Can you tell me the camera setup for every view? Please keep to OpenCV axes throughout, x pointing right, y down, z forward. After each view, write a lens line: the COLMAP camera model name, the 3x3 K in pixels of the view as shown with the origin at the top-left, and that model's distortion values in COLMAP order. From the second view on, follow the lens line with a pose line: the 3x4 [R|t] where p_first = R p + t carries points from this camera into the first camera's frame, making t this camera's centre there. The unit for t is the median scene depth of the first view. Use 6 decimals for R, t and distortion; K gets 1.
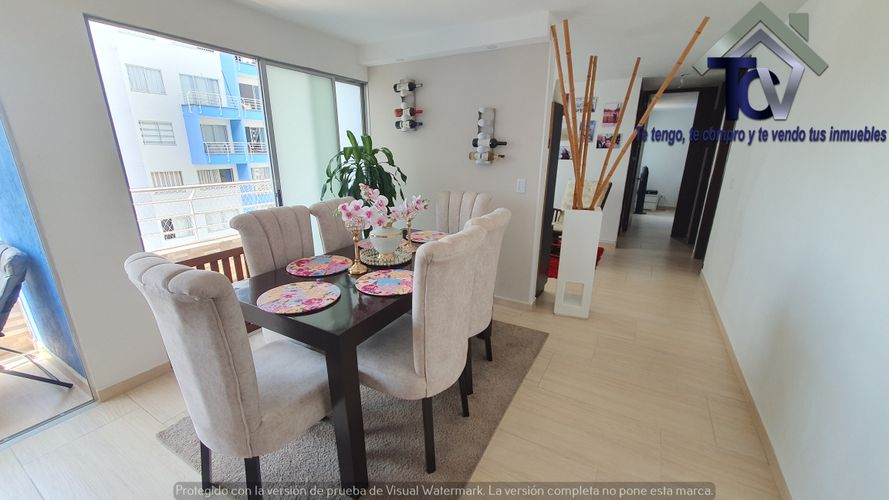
lens RADIAL K [[351.9, 0, 443.5], [0, 351.9, 253.5], [0, 0, 1]] dist [0.018301, -0.000105]
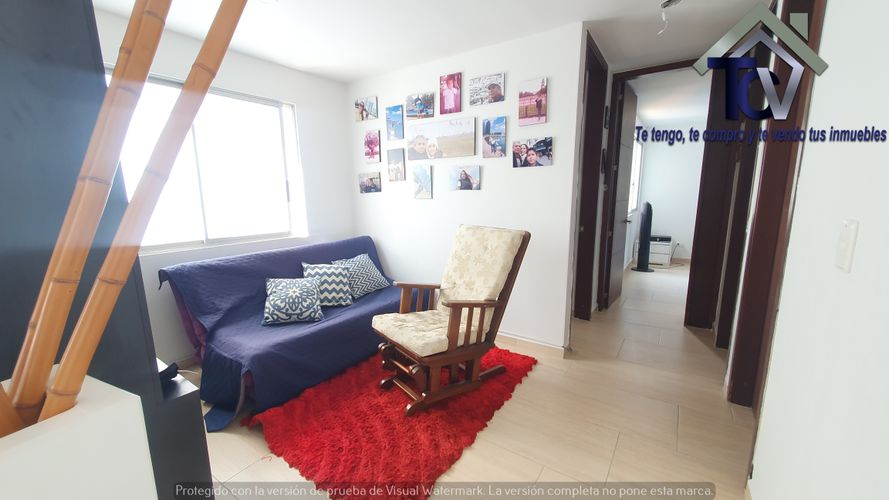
lens RADIAL K [[351.9, 0, 443.5], [0, 351.9, 253.5], [0, 0, 1]] dist [0.018301, -0.000105]
pose [[0.997374, -0.004946, -0.072261, 0.350884], [-0.003325, 0.993488, -0.113887, -0.105704], [0.072354, 0.113828, 0.990862, 0.468159]]
